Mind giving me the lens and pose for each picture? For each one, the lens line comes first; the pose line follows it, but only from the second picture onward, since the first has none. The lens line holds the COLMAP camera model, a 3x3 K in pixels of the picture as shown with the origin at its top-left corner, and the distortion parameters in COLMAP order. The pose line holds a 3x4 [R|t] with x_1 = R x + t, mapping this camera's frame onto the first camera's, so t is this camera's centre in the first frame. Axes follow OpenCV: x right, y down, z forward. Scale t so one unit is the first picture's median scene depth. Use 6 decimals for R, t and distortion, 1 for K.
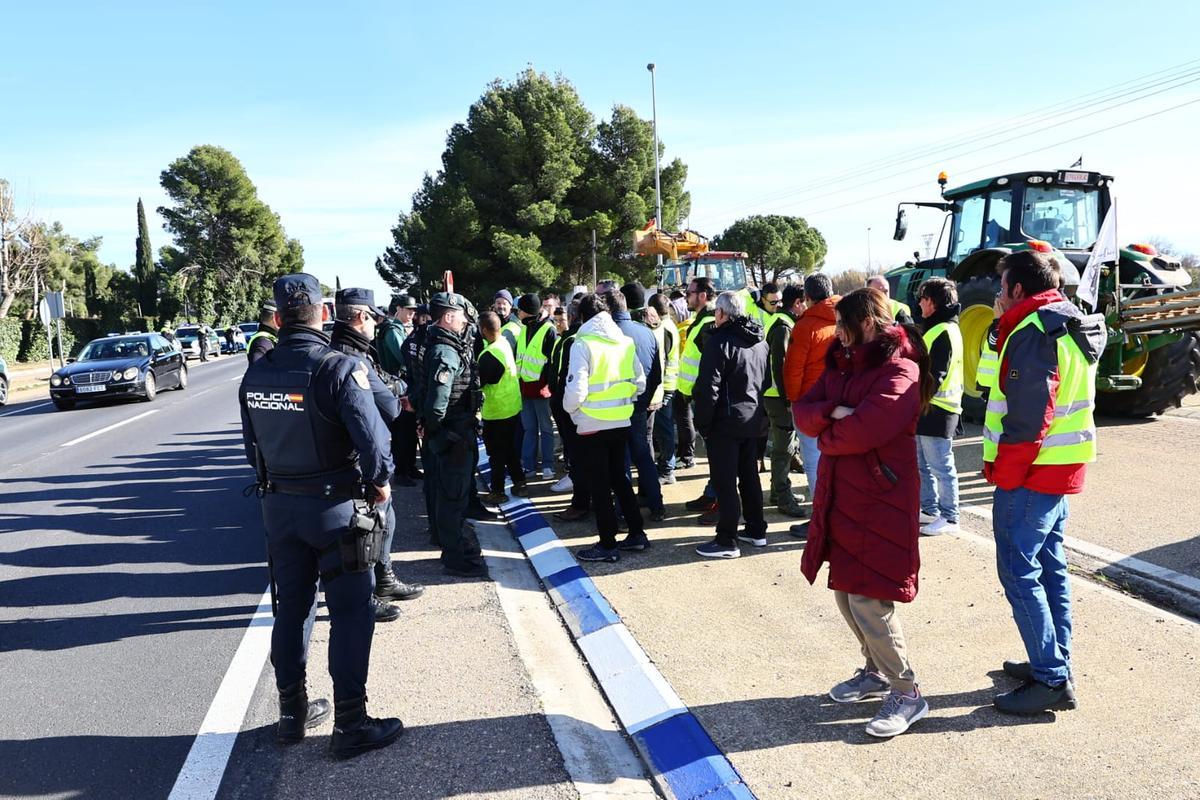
lens RADIAL K [[912.7, 0, 600.0], [0, 912.7, 400.0], [0, 0, 1]] dist [-0.023329, 0.002527]
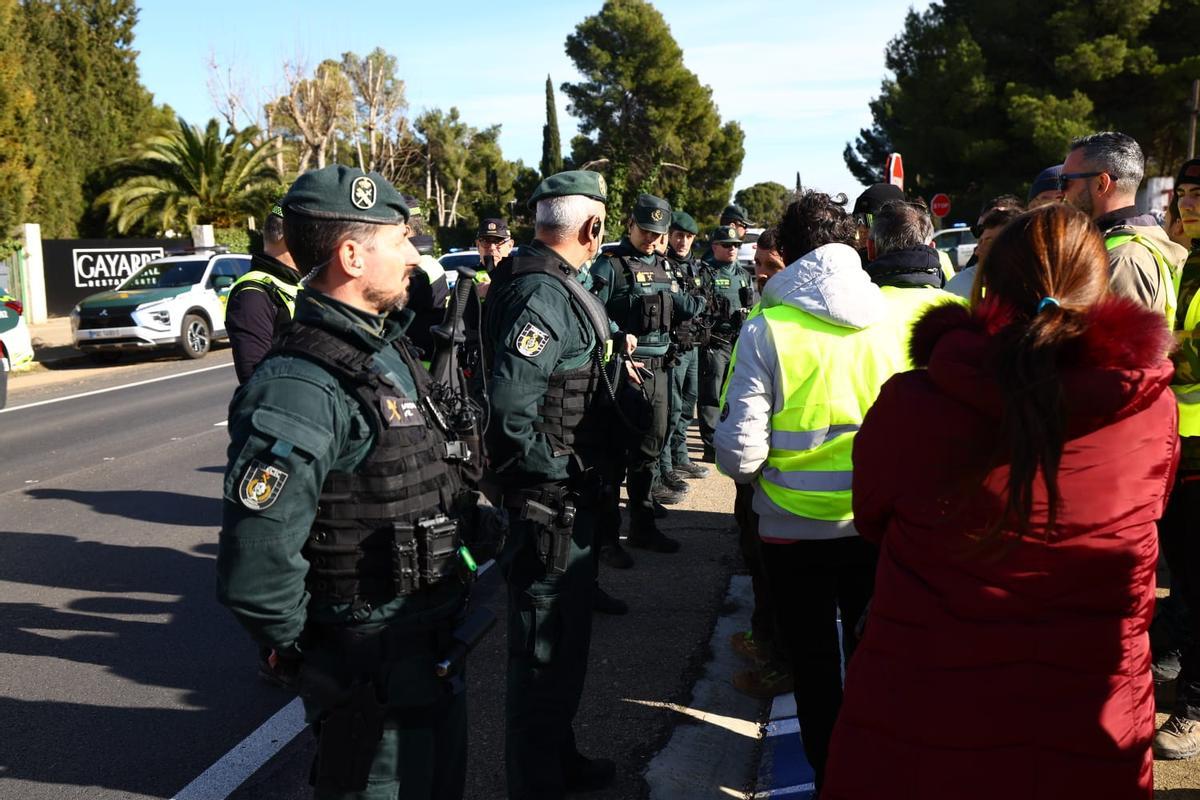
lens RADIAL K [[1138.1, 0, 588.5], [0, 1138.1, 399.1], [0, 0, 1]] dist [-0.002287, 0.096845]
pose [[0.876285, 0.079815, -0.475135, 0.016464], [-0.053077, 0.996172, 0.069453, -0.012551], [0.478860, -0.035642, 0.877168, 0.145393]]
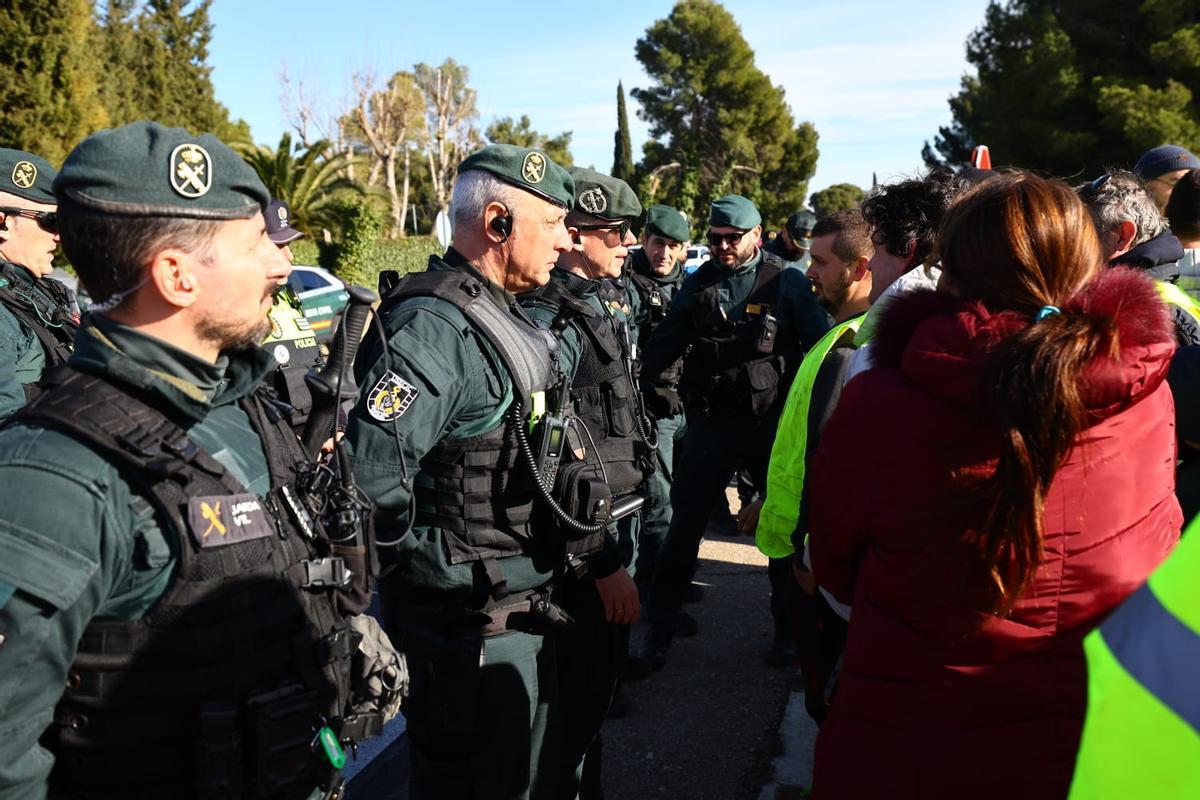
lens RADIAL K [[1138.1, 0, 588.5], [0, 1138.1, 399.1], [0, 0, 1]] dist [-0.002287, 0.096845]
pose [[0.843664, 0.069534, -0.532349, 0.013508], [-0.039868, 0.996954, 0.067038, -0.013209], [0.535389, -0.035334, 0.843866, 0.154704]]
